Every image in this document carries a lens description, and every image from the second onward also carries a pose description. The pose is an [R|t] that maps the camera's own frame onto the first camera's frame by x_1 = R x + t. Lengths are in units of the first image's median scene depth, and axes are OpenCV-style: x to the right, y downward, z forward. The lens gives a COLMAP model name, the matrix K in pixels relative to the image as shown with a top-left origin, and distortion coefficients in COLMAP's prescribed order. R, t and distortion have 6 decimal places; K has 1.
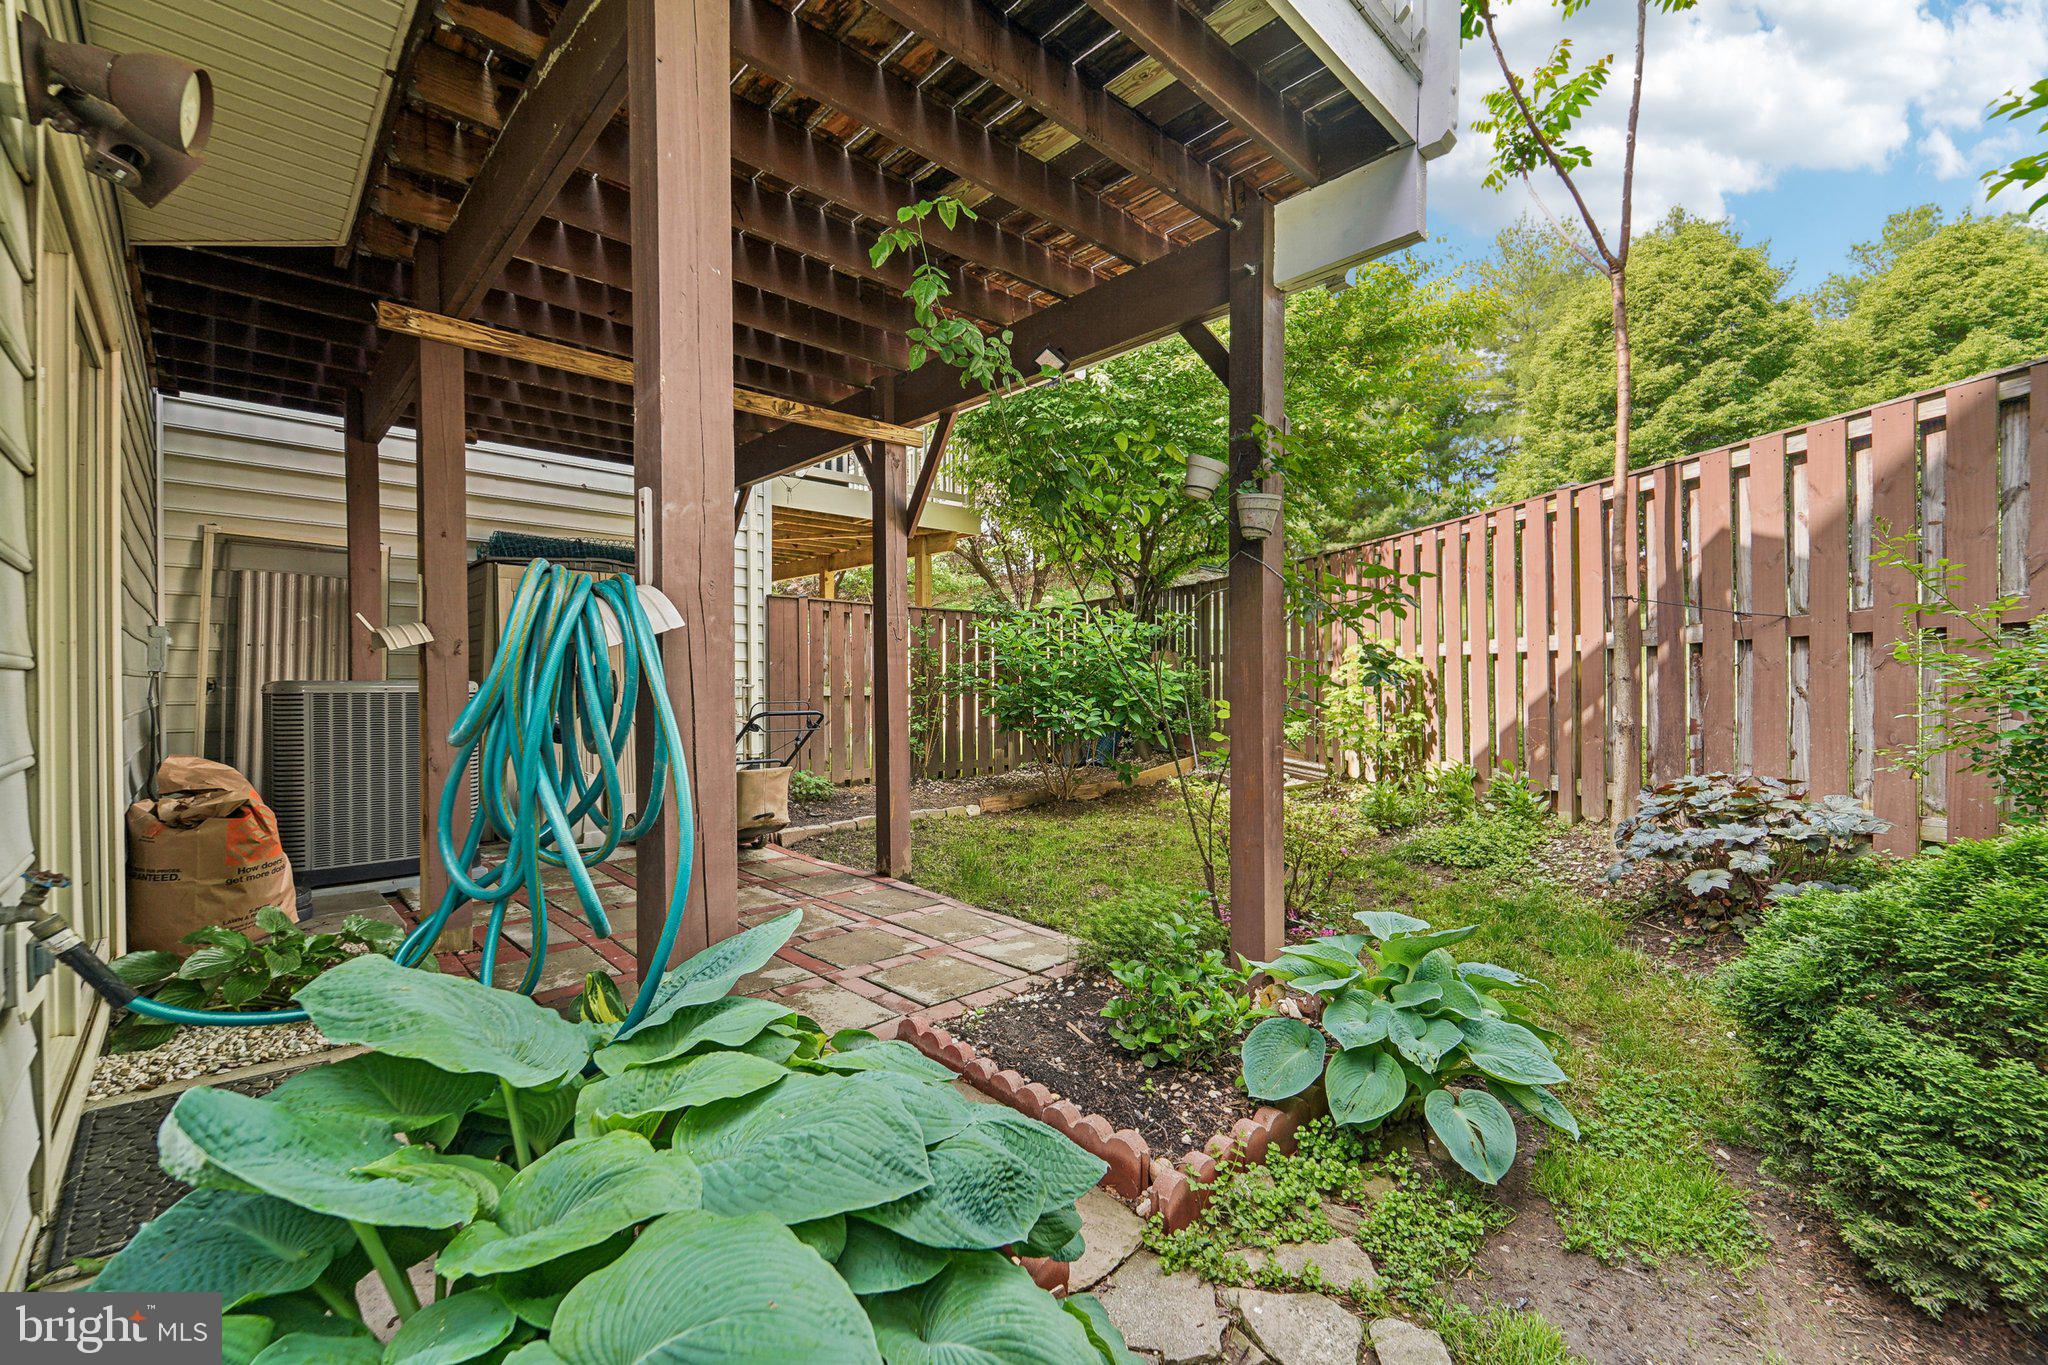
lens RADIAL K [[842.1, 0, 1020.4], [0, 842.1, 679.6], [0, 0, 1]] dist [-0.001450, -0.000204]
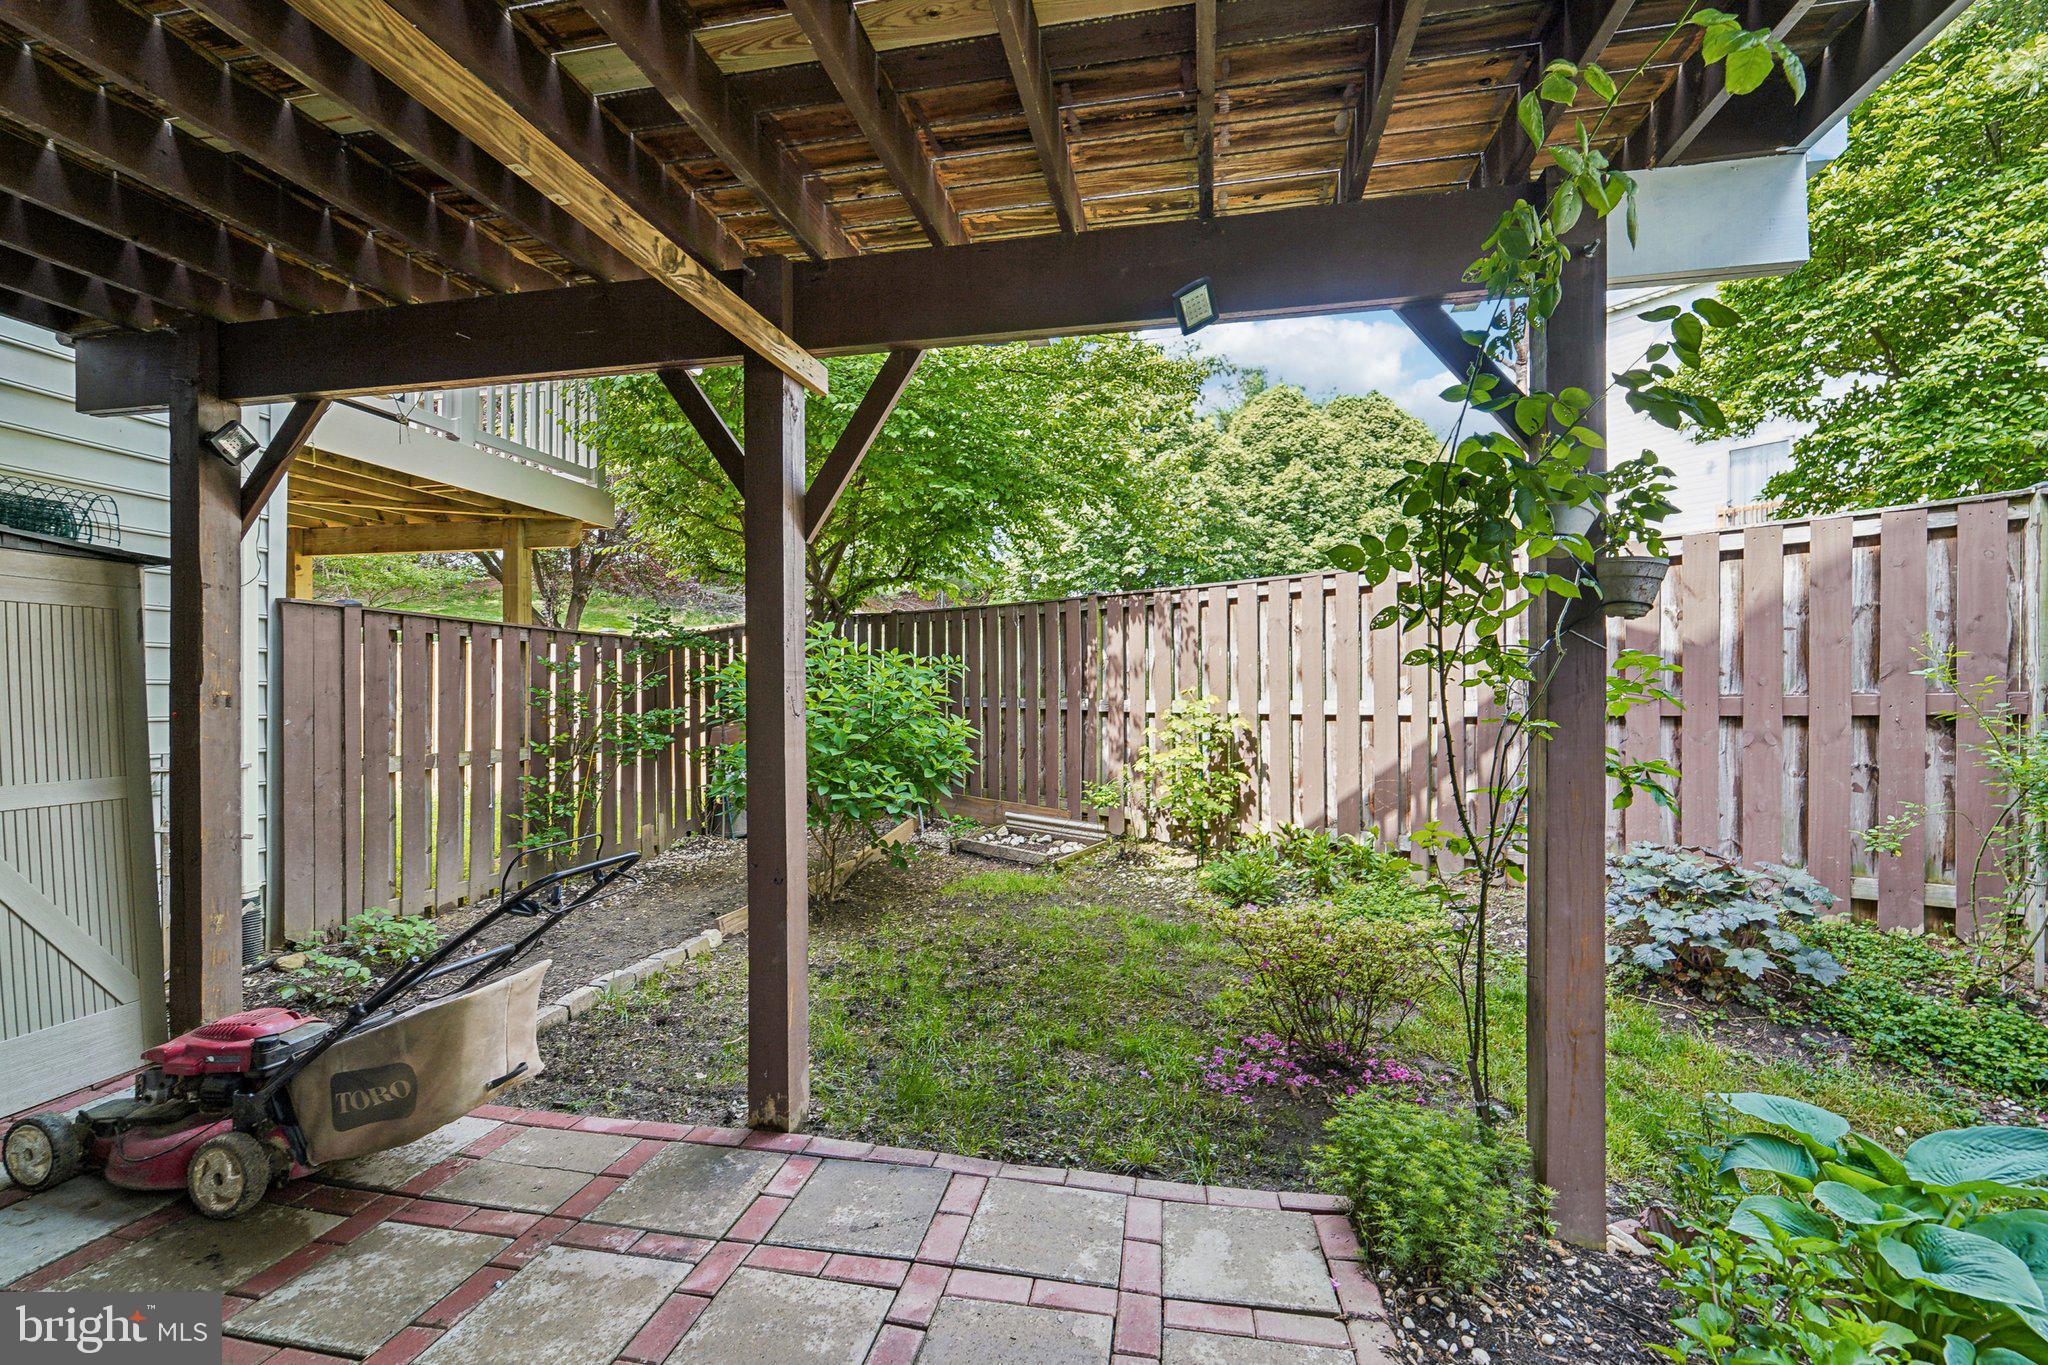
lens RADIAL K [[842.1, 0, 1030.3], [0, 842.1, 689.0], [0, 0, 1]] dist [-0.001450, -0.000204]
pose [[0.820175, 0.005242, 0.572088, -0.208574], [-0.001005, 0.999970, -0.007722, -0.036682], [-0.572111, 0.005758, 0.820156, 0.262104]]
